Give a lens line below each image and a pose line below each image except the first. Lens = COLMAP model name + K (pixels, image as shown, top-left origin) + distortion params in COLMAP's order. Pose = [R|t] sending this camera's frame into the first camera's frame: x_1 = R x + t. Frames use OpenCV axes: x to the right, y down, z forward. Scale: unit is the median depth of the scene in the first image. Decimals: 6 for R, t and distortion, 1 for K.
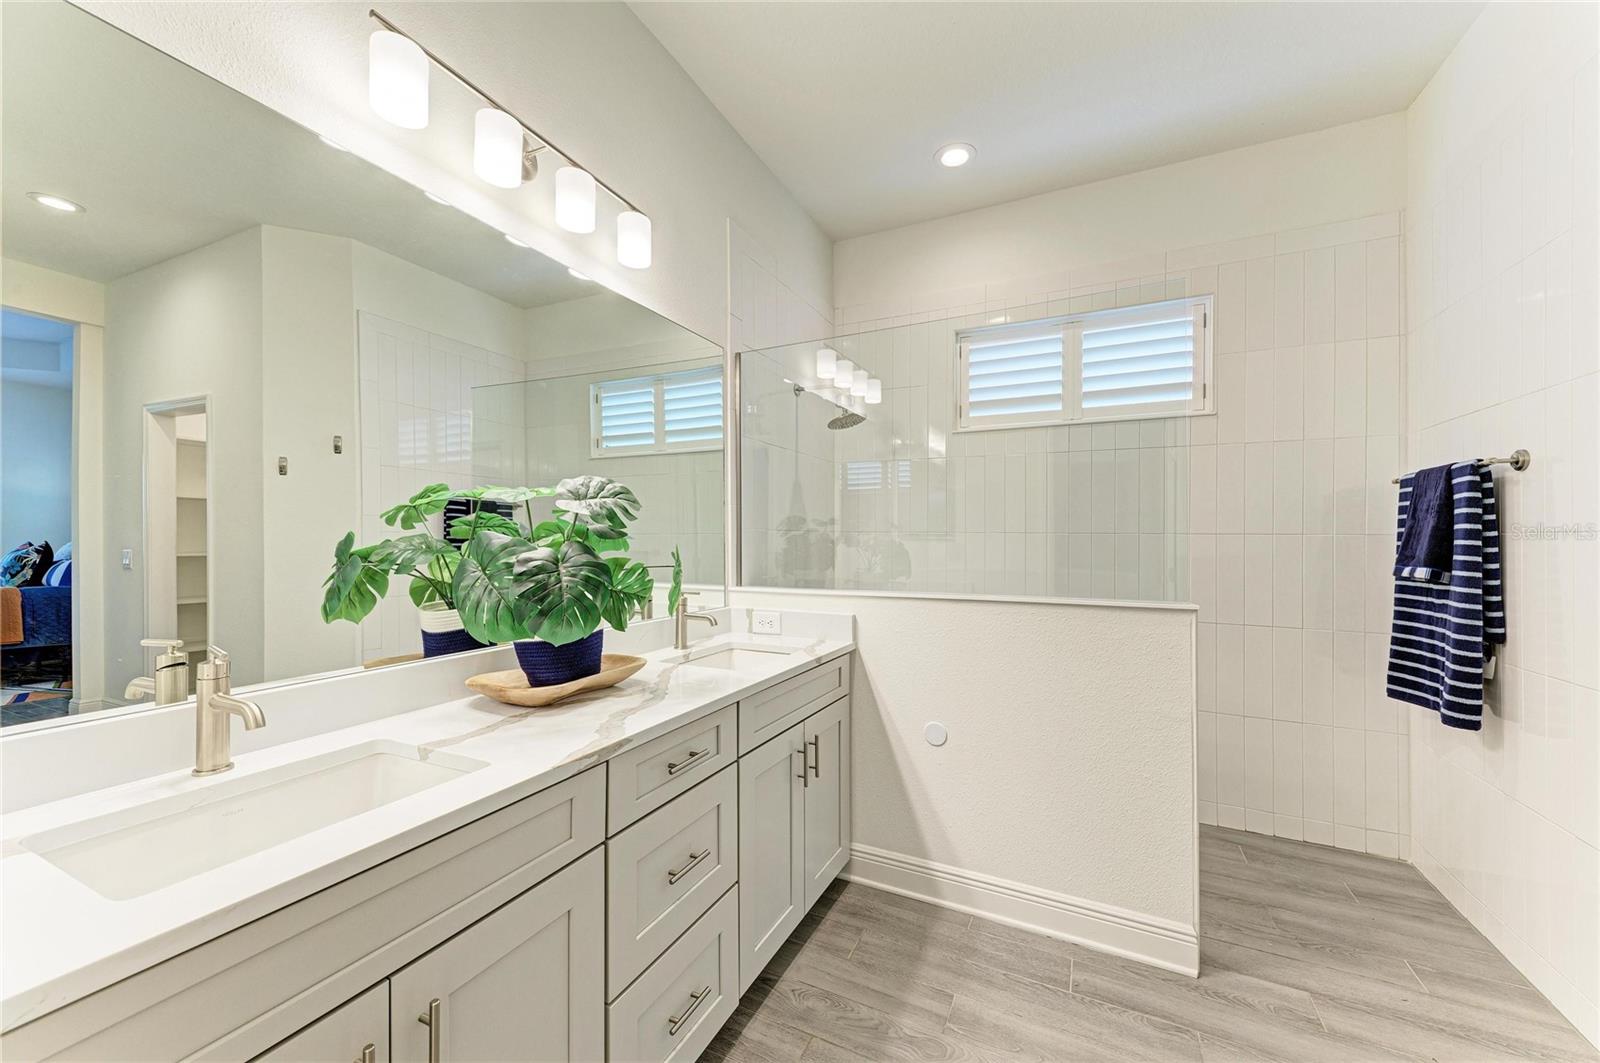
lens RADIAL K [[583.5, 0, 805.1], [0, 583.5, 541.6], [0, 0, 1]] dist [0.004206, -0.001018]
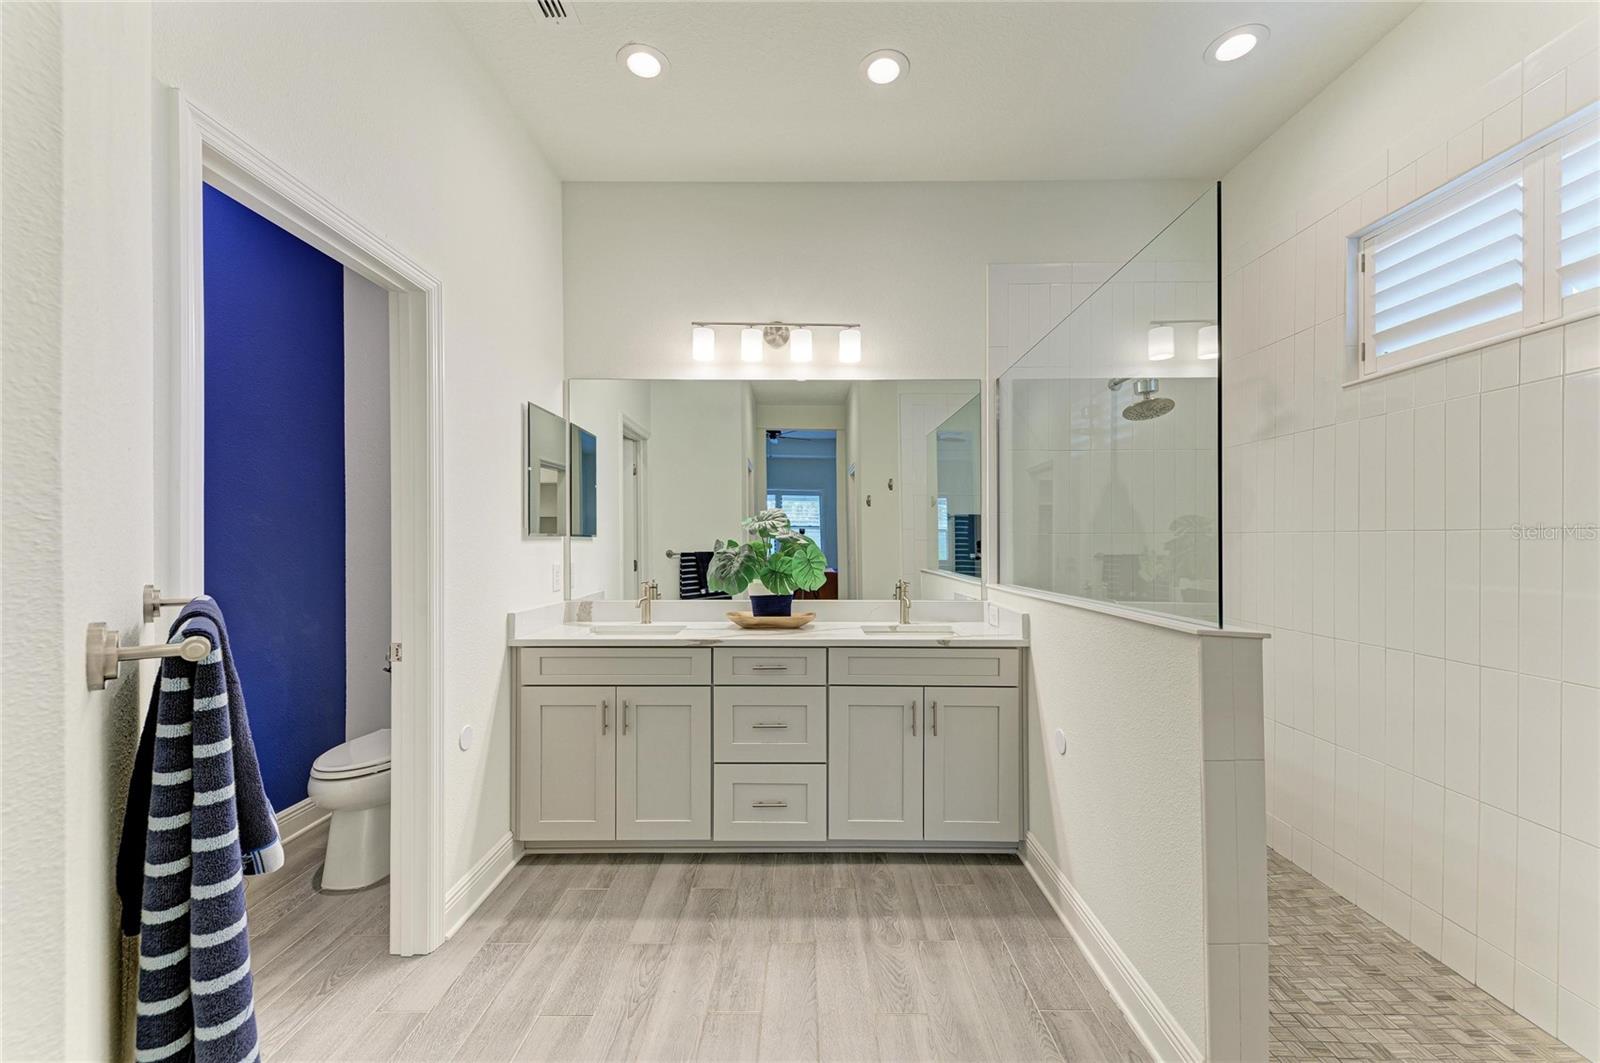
lens RADIAL K [[629.6, 0, 822.2], [0, 629.6, 541.3], [0, 0, 1]] dist [0.015683, -0.003089]
pose [[0.447755, -0.002866, -0.894152, 1.038209], [0.005668, 0.999984, -0.000367, -0.008787], [0.894138, -0.004903, 0.447764, 0.175821]]
